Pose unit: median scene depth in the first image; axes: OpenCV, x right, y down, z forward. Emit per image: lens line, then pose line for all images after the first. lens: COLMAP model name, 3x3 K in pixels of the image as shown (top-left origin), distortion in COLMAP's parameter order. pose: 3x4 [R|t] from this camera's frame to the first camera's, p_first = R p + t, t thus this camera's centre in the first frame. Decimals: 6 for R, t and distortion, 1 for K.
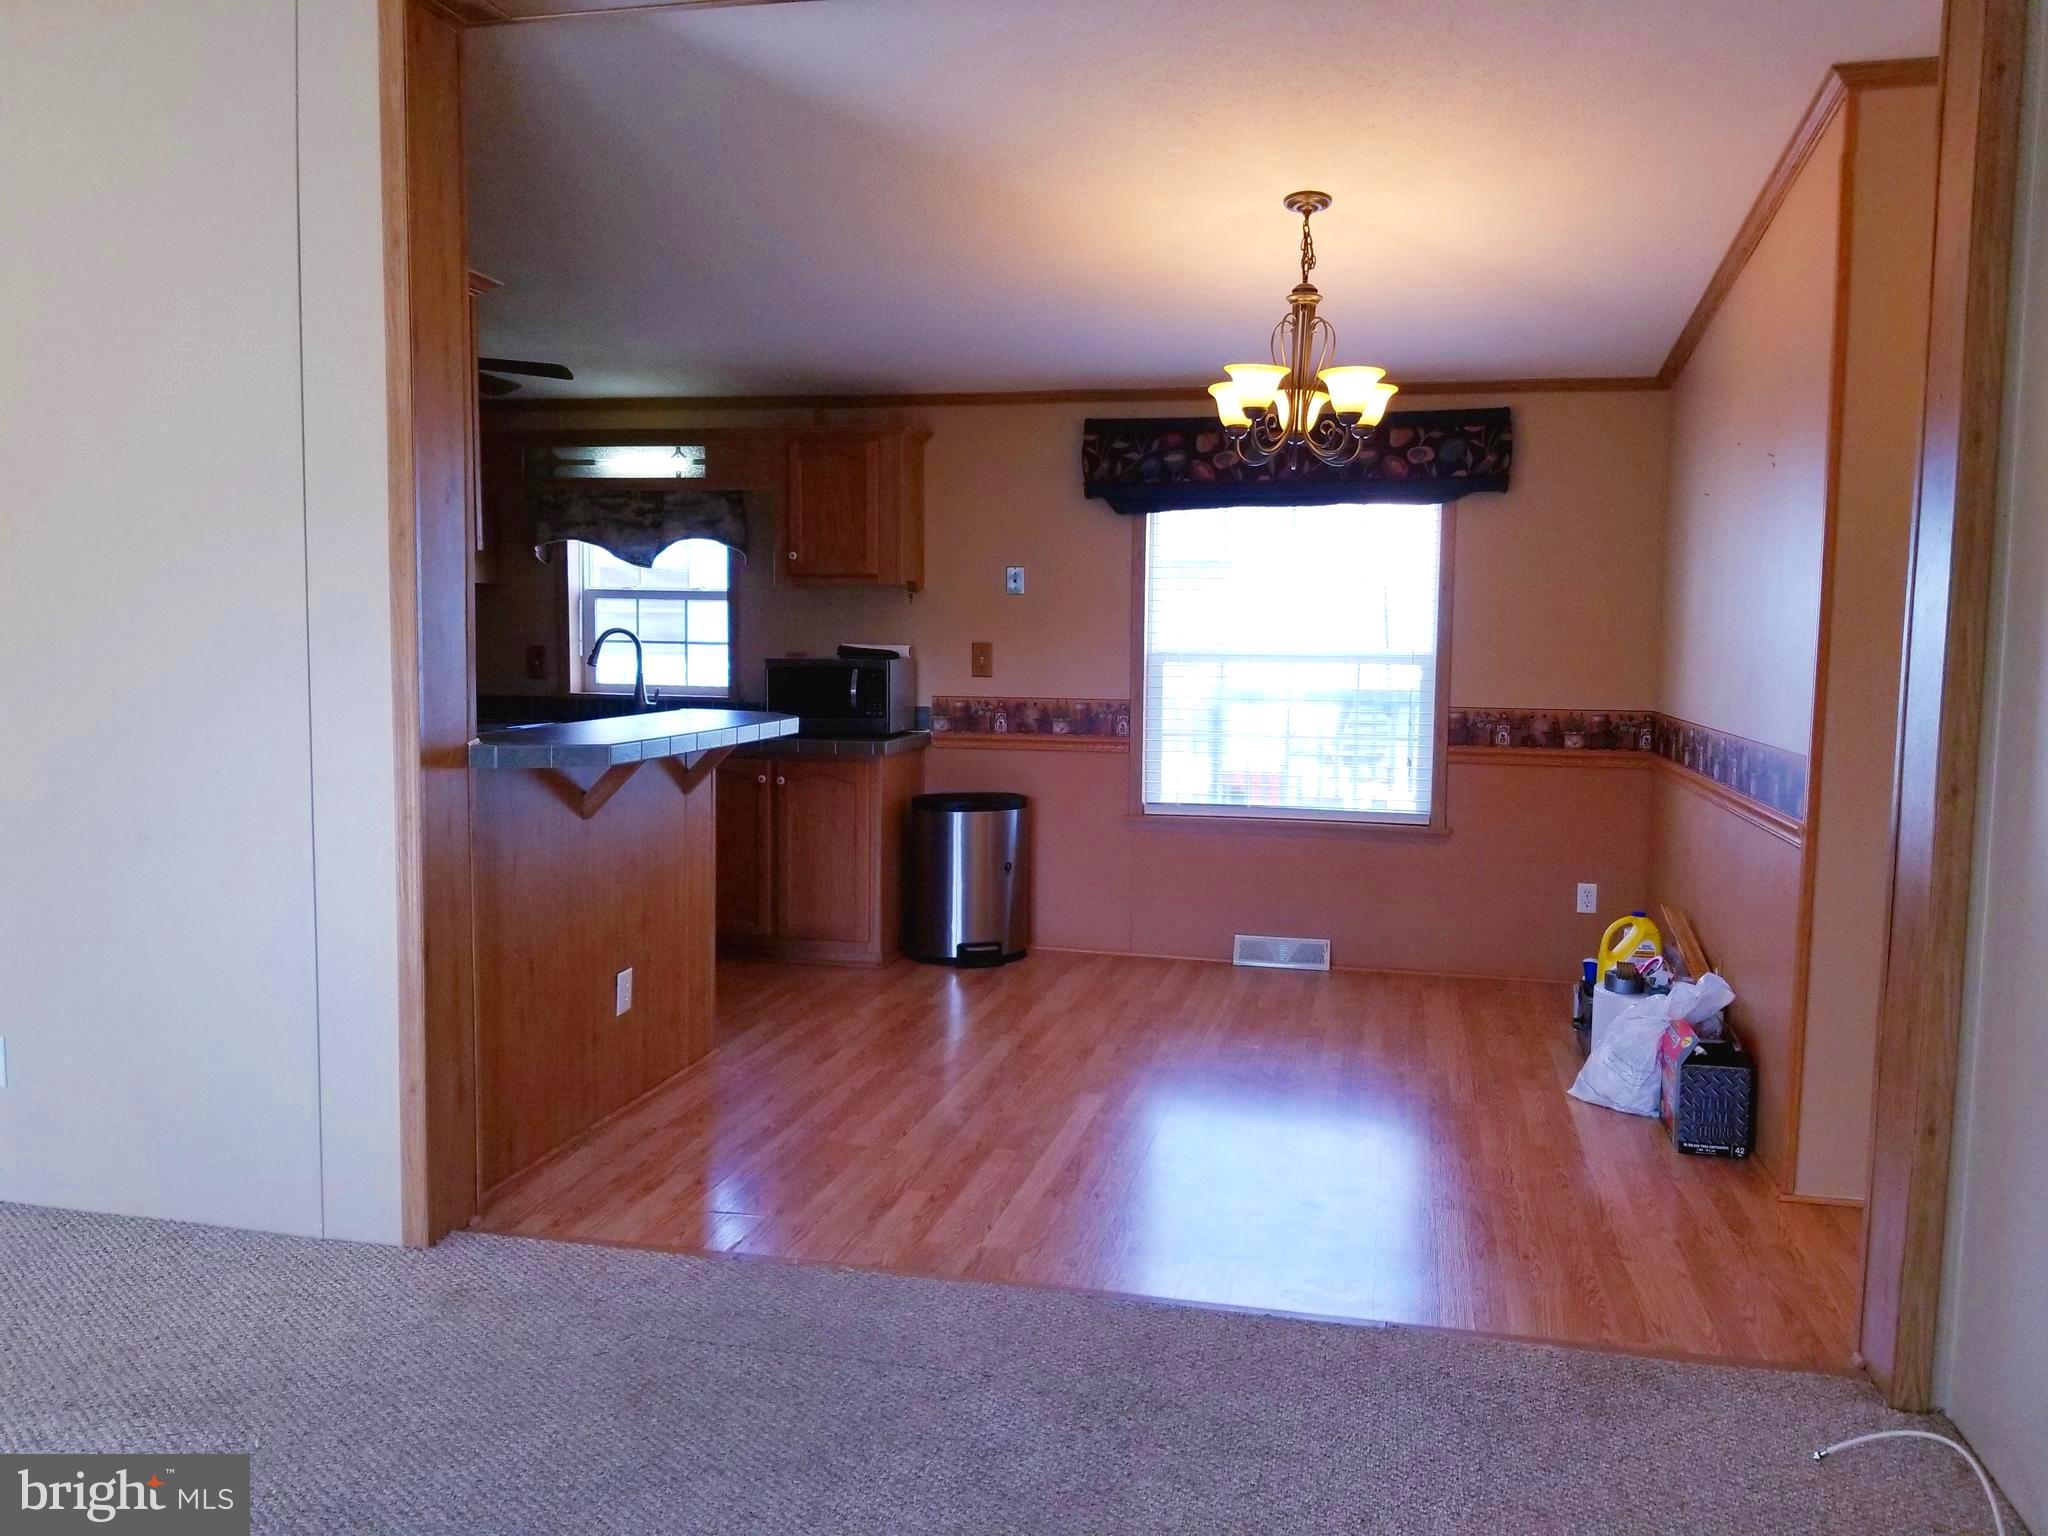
lens RADIAL K [[1634.6, 0, 1004.2], [0, 1634.6, 783.6], [0, 0, 1]] dist [0.080575, -0.125834]
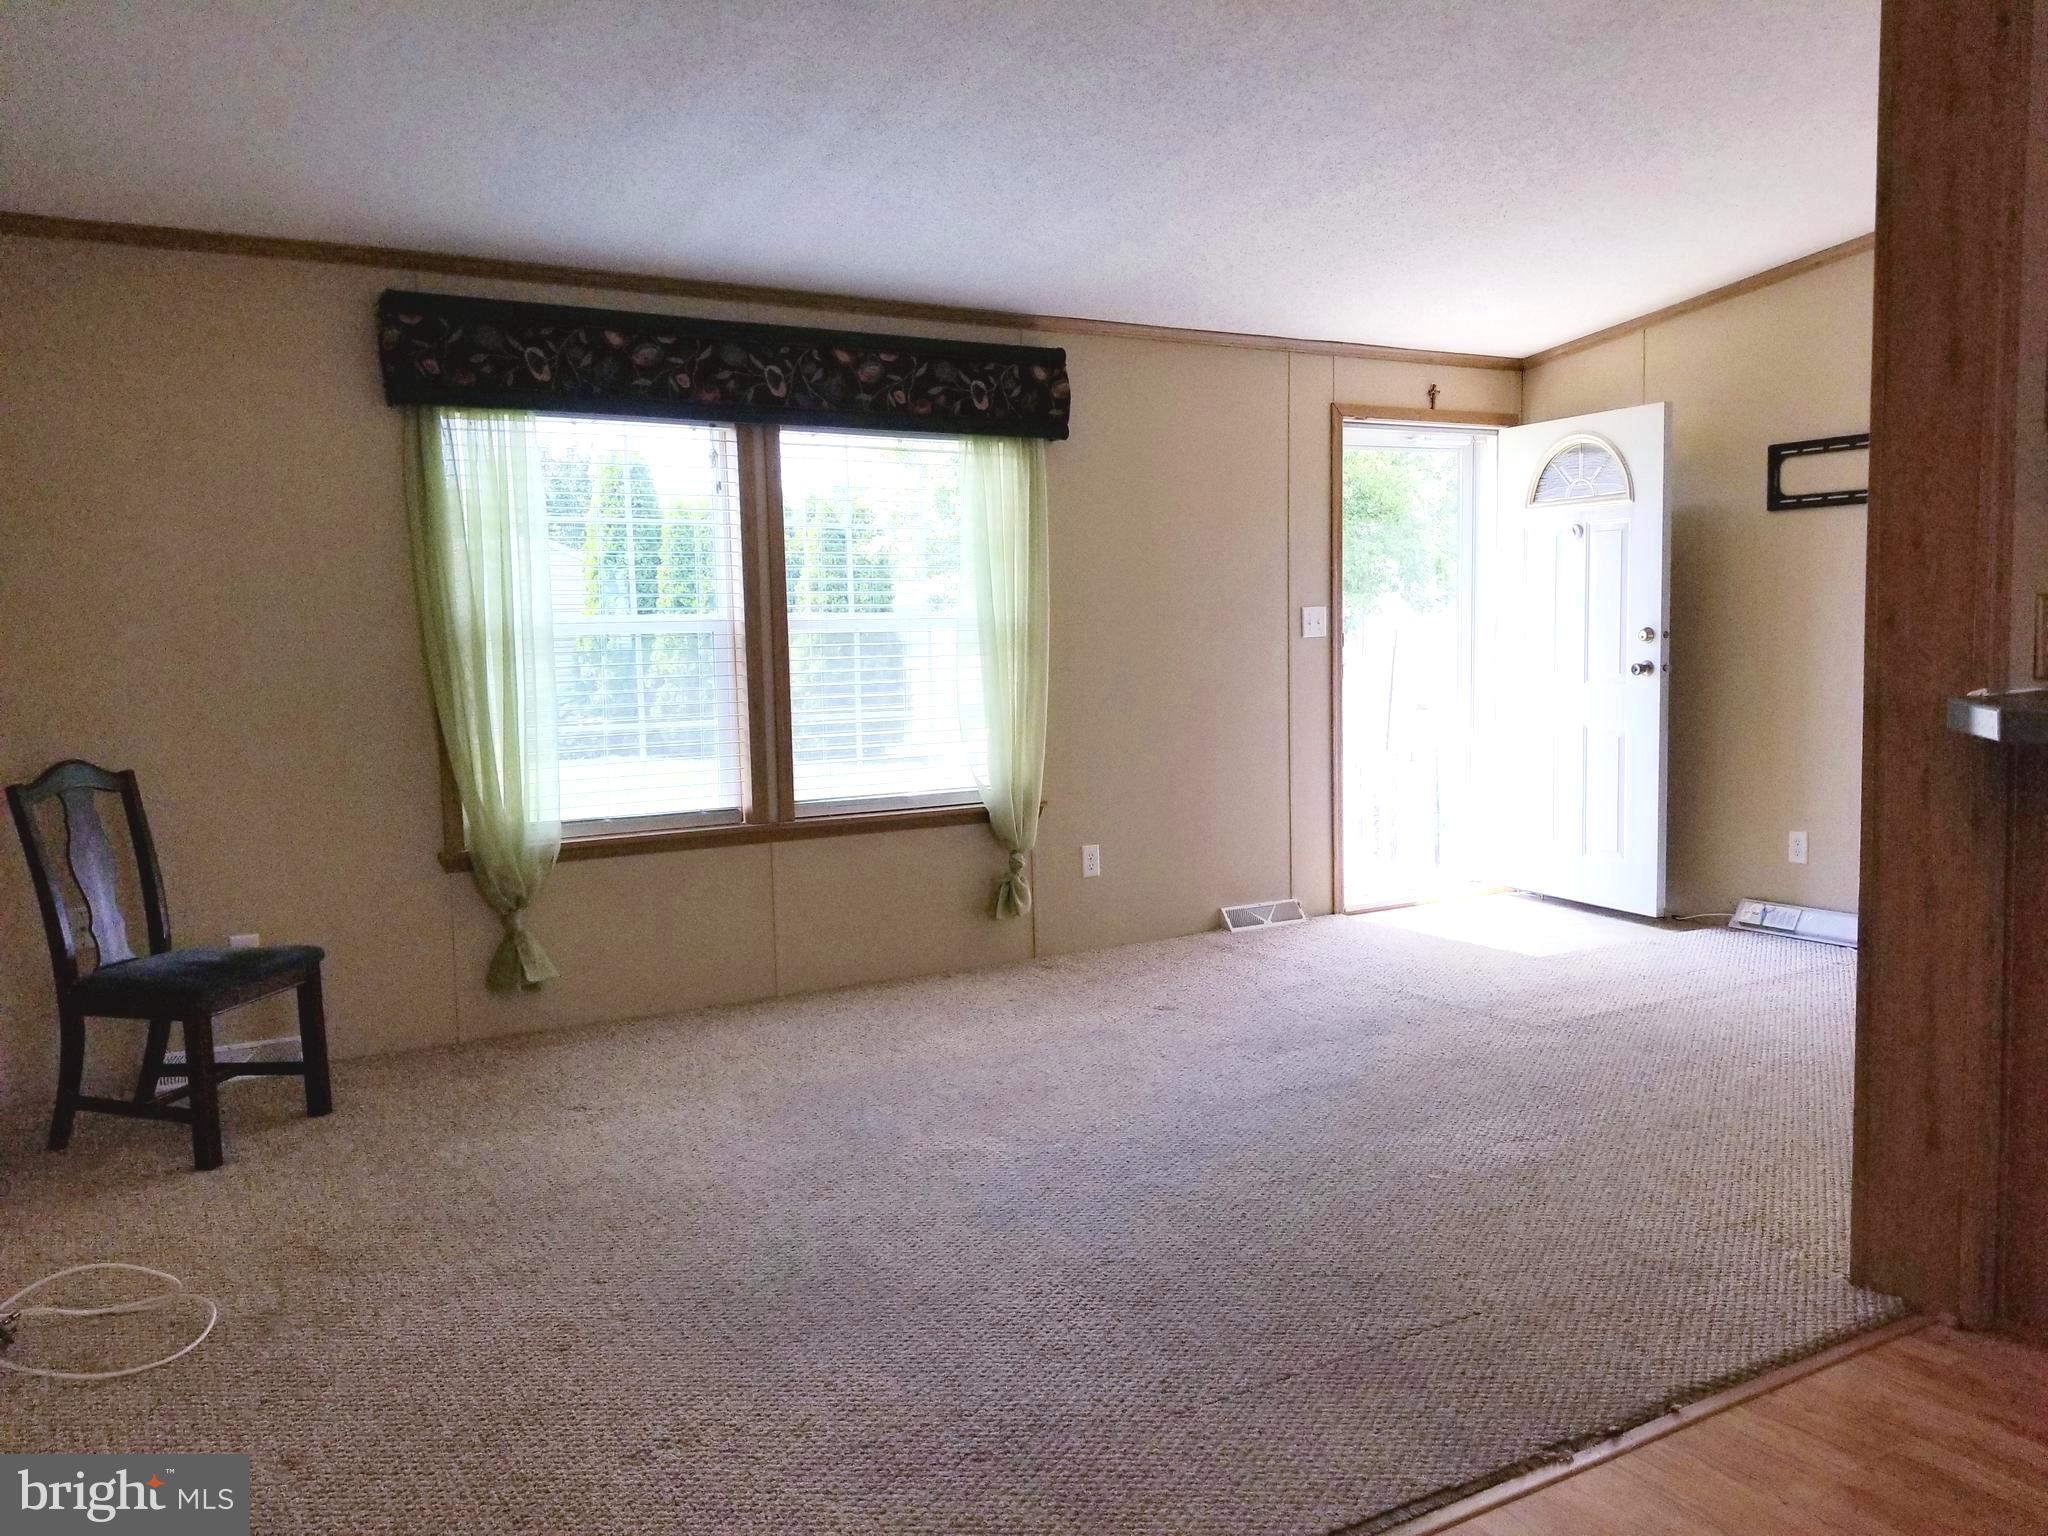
lens RADIAL K [[1577.8, 0, 1082.2], [0, 1577.8, 756.4], [0, 0, 1]] dist [0.121733, -0.179128]
pose [[-0.705602, 0.056451, -0.706356, 0.273141], [-0.056371, 0.989191, 0.135366, -0.041193], [0.706363, 0.135333, -0.694793, 0.690929]]
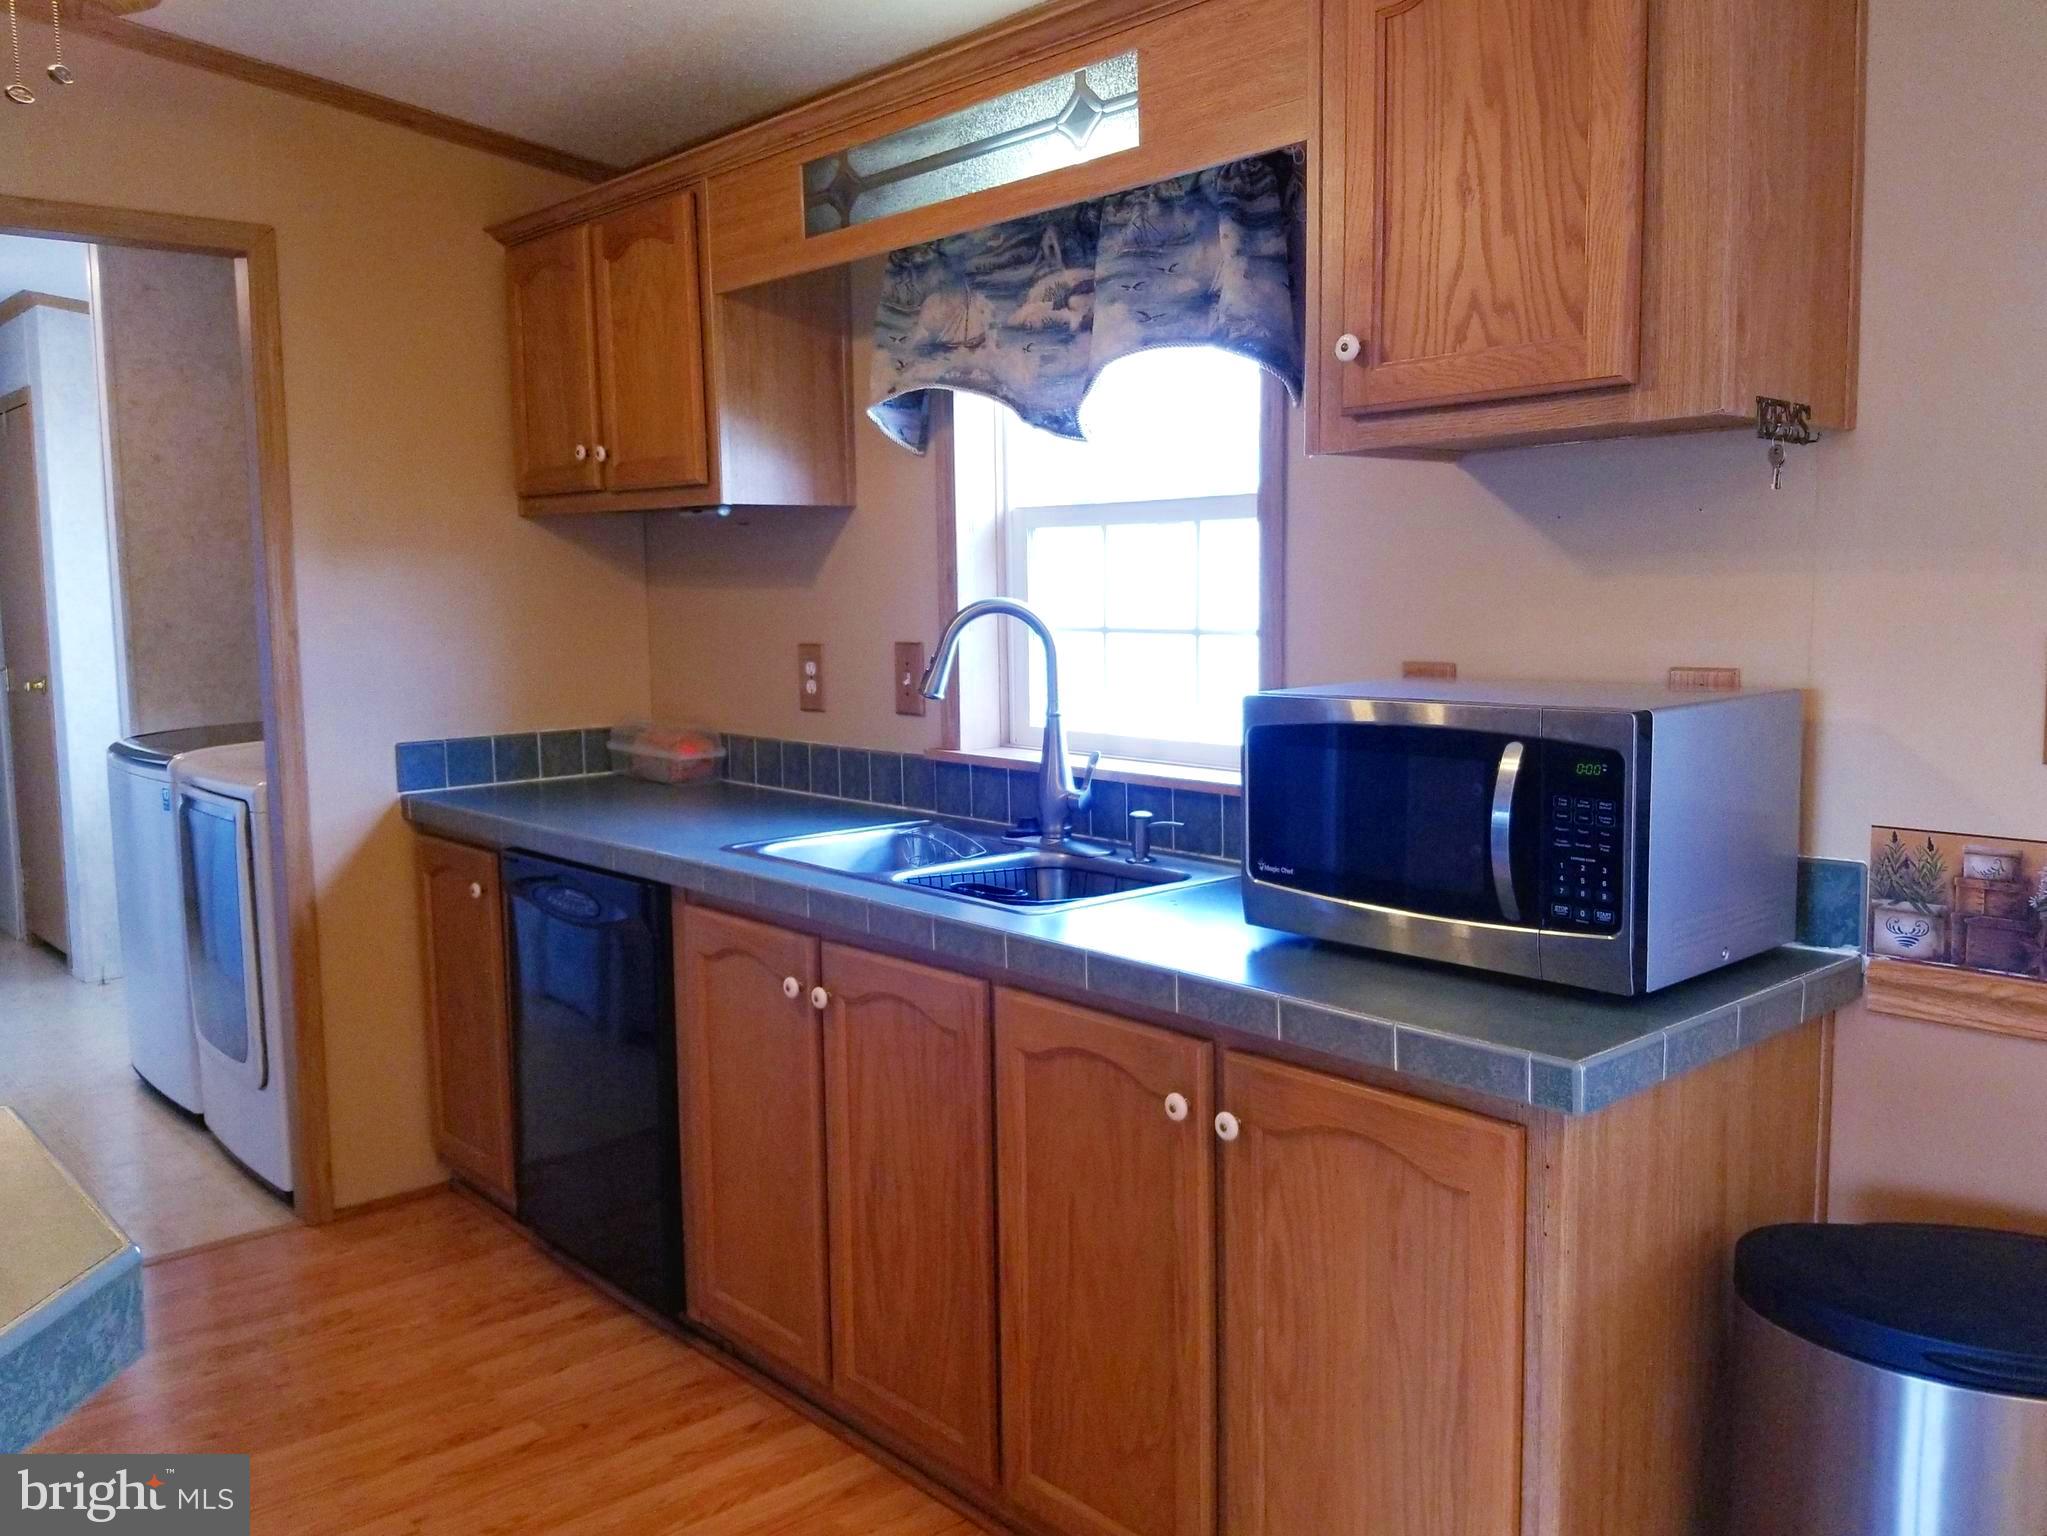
lens RADIAL K [[1655.3, 0, 1032.5], [0, 1655.3, 768.9], [0, 0, 1]] dist [0.071412, -0.136462]
pose [[0.820850, 0.040954, -0.569674, -0.000588], [-0.030080, 0.999141, 0.028487, -0.070399], [0.570352, -0.006248, 0.821377, 0.725912]]
